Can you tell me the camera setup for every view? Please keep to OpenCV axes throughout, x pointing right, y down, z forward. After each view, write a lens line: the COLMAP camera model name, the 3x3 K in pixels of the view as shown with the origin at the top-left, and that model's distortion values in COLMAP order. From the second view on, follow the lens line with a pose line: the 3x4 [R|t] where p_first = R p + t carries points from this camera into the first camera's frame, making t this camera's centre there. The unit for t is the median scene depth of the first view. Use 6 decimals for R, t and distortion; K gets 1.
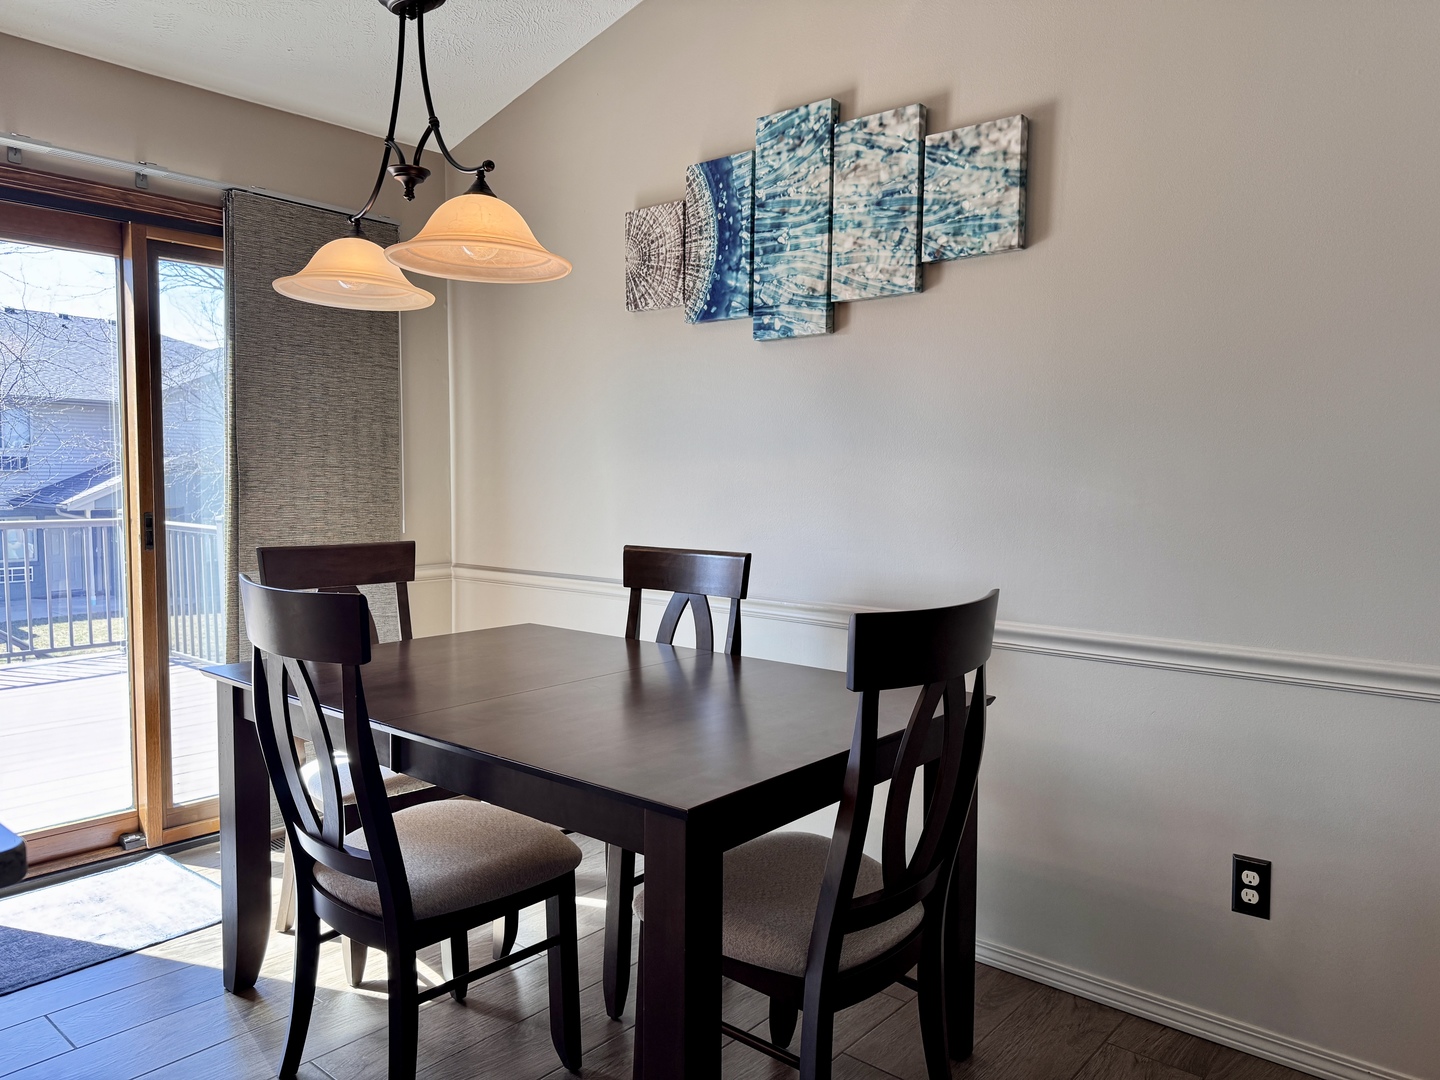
lens RADIAL K [[1009.1, 0, 720.0], [0, 1009.1, 540.0], [0, 0, 1]] dist [0.101262, -0.153232]
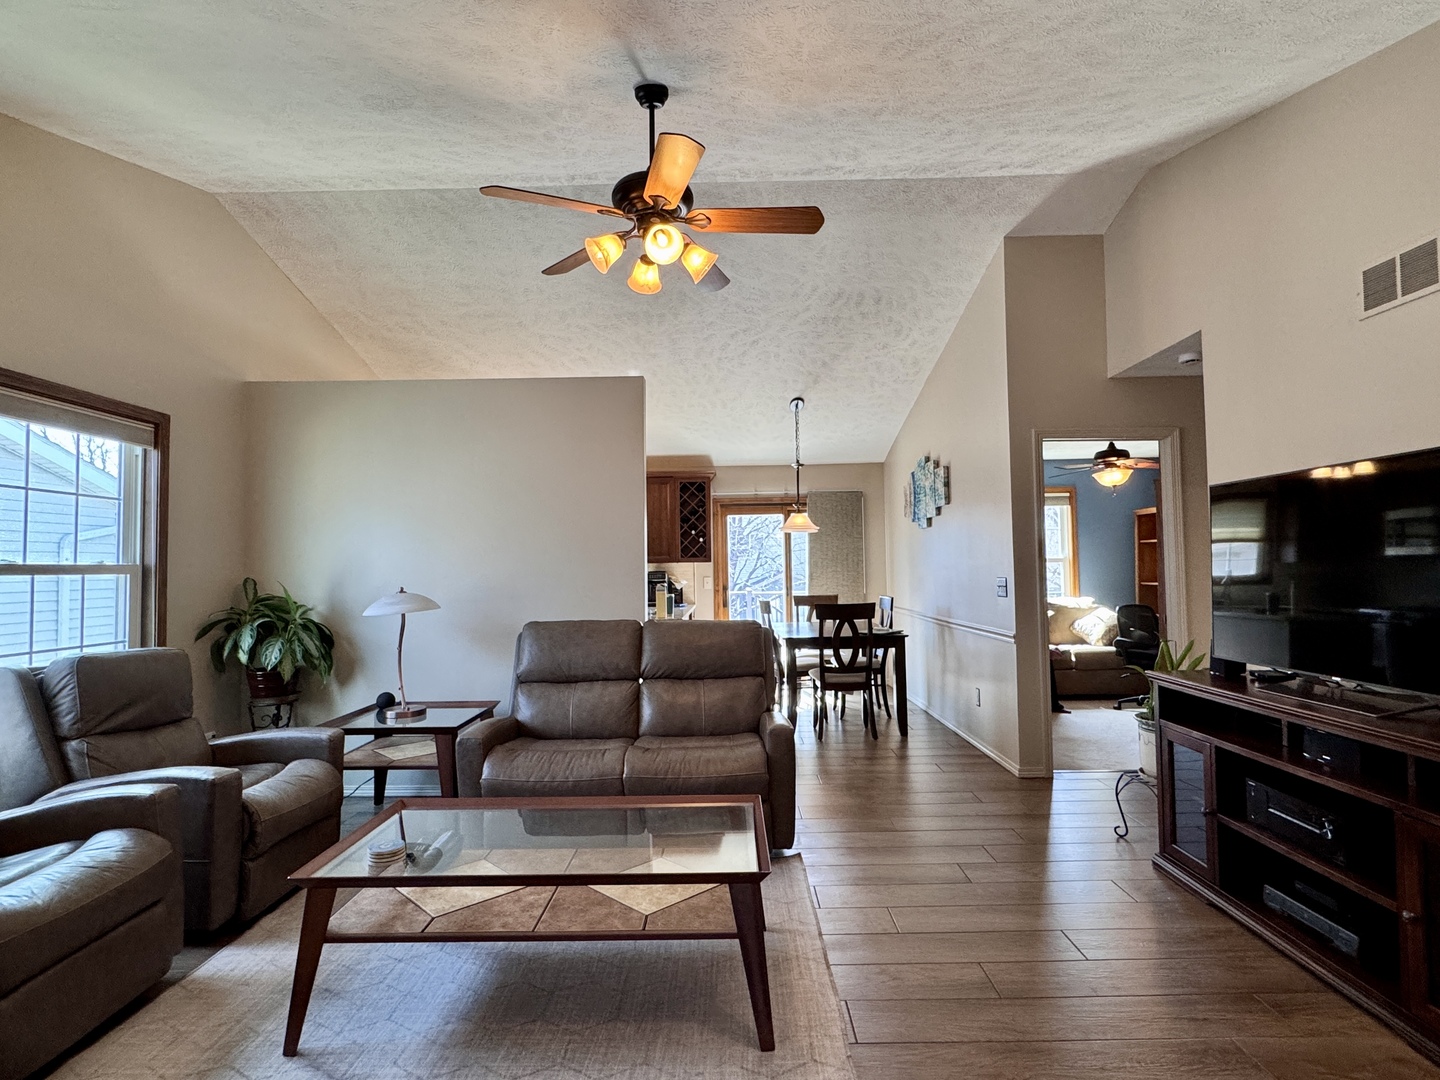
lens RADIAL K [[744.9, 0, 716.5], [0, 744.9, 541.1], [0, 0, 1]] dist [-0.002568, 0.000493]
pose [[0.641929, -0.044533, -0.765470, 1.420948], [-0.031542, 0.995933, -0.084392, 0.051391], [0.766115, 0.078318, 0.637914, -0.946132]]
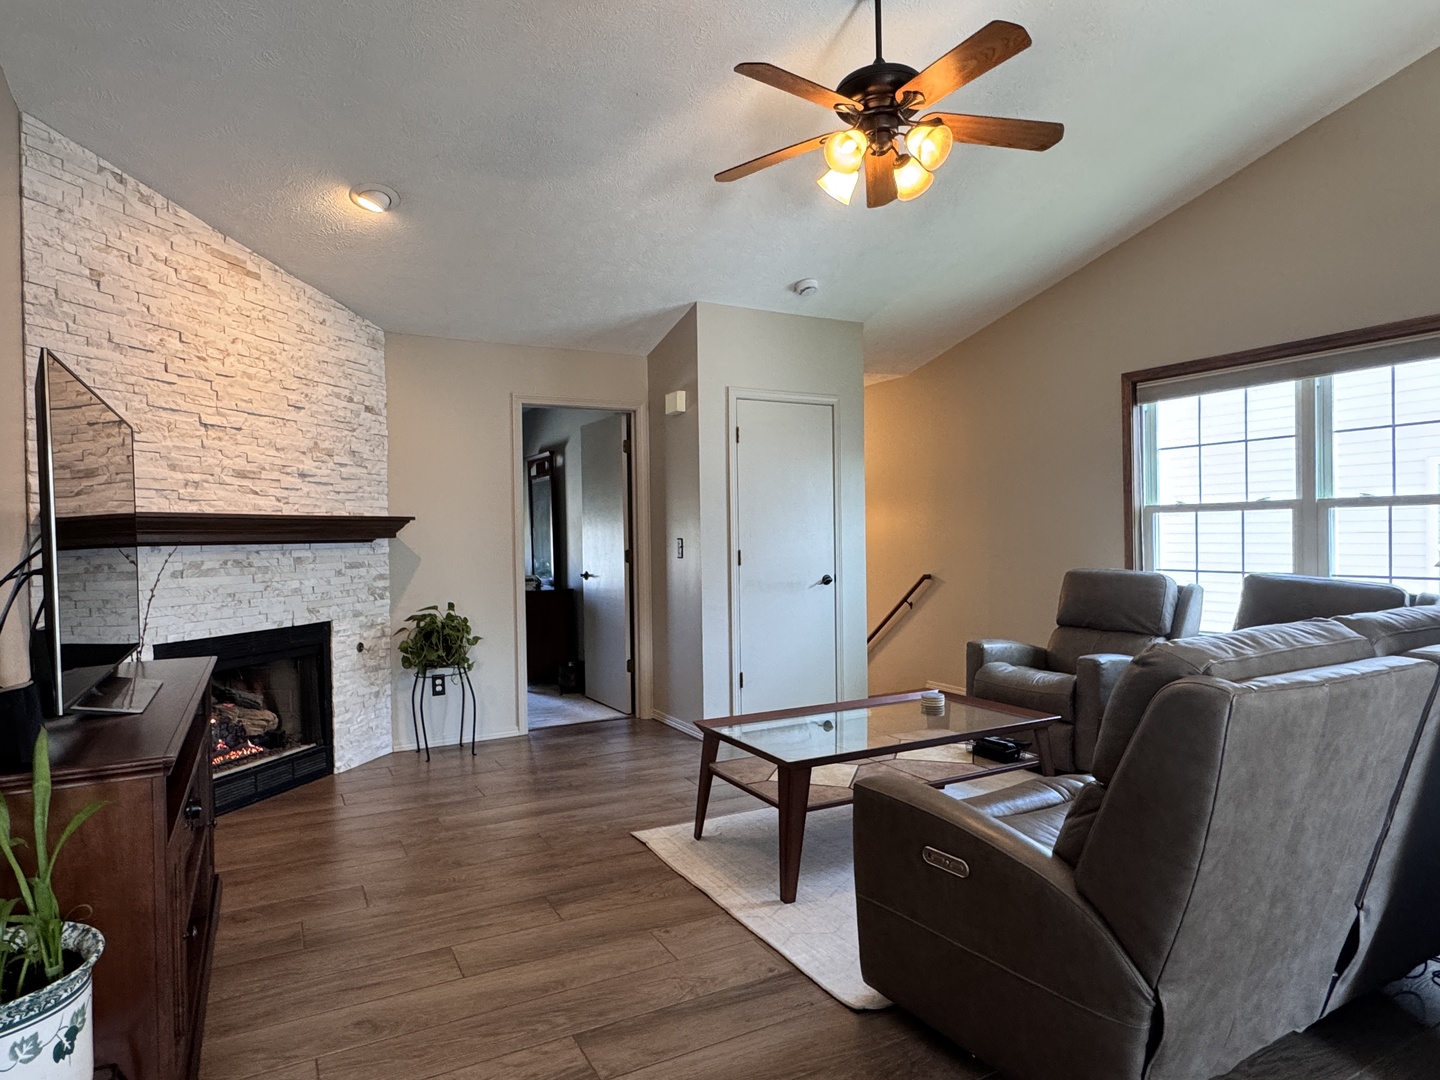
lens RADIAL K [[834.1, 0, 720.0], [0, 834.1, 540.0], [0, 0, 1]] dist [0.000918, 0.001195]
pose [[-0.934133, 0.007400, 0.356849, 0.429530], [0.034590, 0.996956, 0.069873, -0.038499], [-0.355246, 0.077614, -0.931545, 0.655729]]
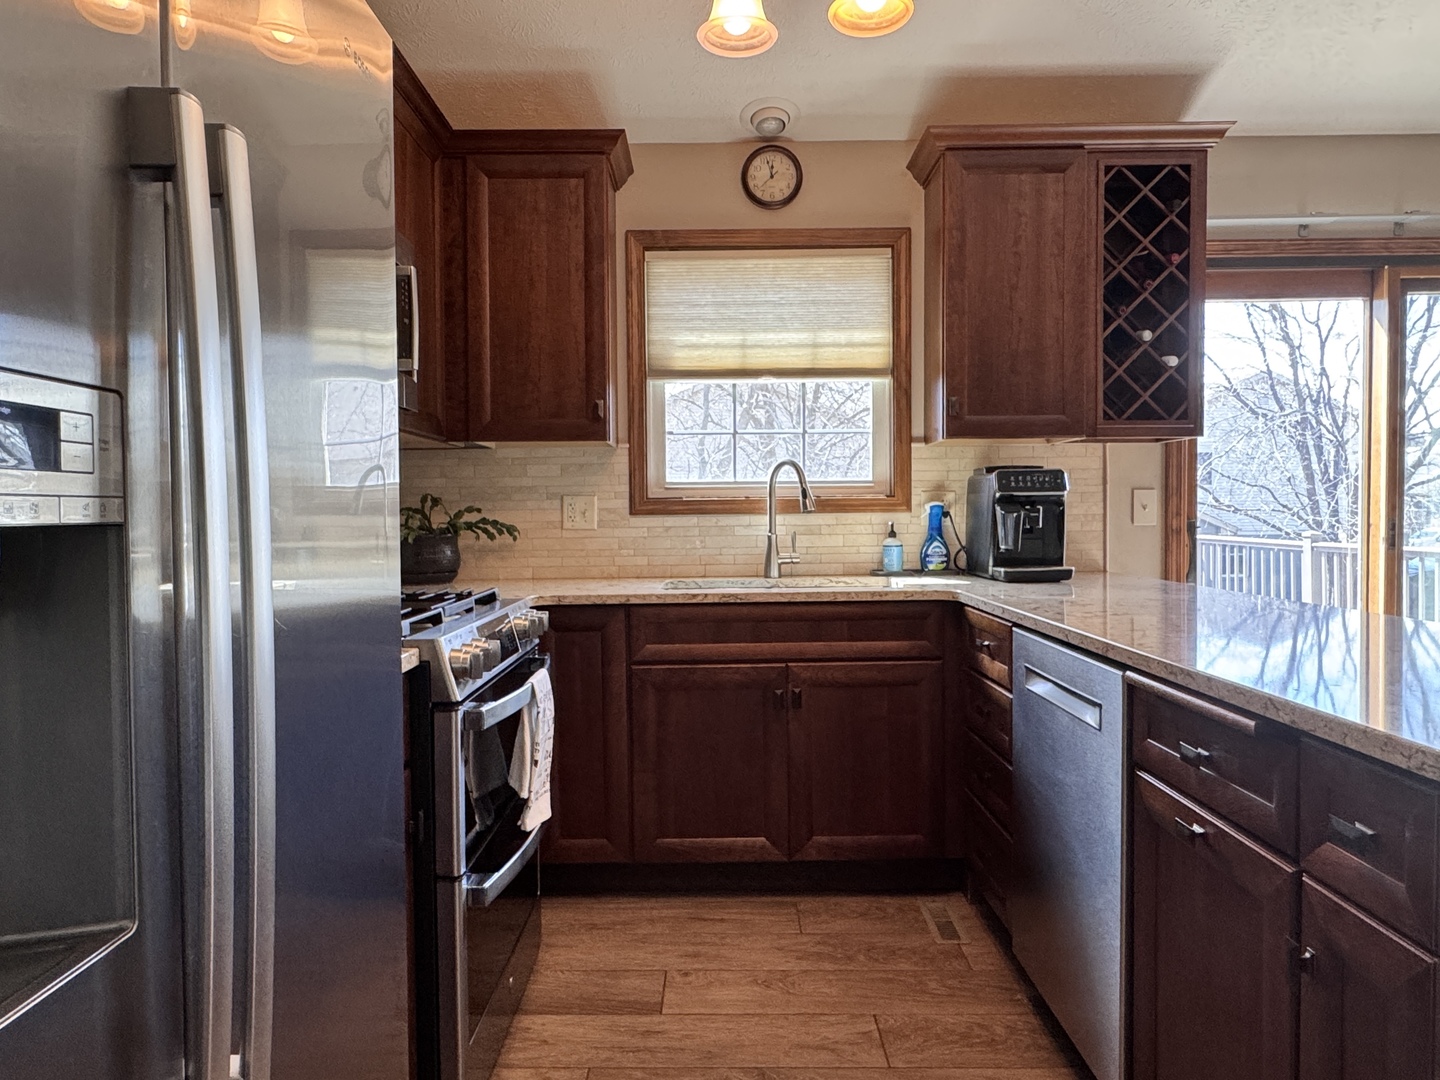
lens RADIAL K [[937.6, 0, 720.0], [0, 937.6, 540.0], [0, 0, 1]] dist [0.000166, -0.000210]
pose [[0.652056, 0.010037, -0.758104, -0.278064], [-0.035927, 0.999198, -0.017672, 0.050950], [0.757319, 0.038760, 0.651894, -0.278617]]
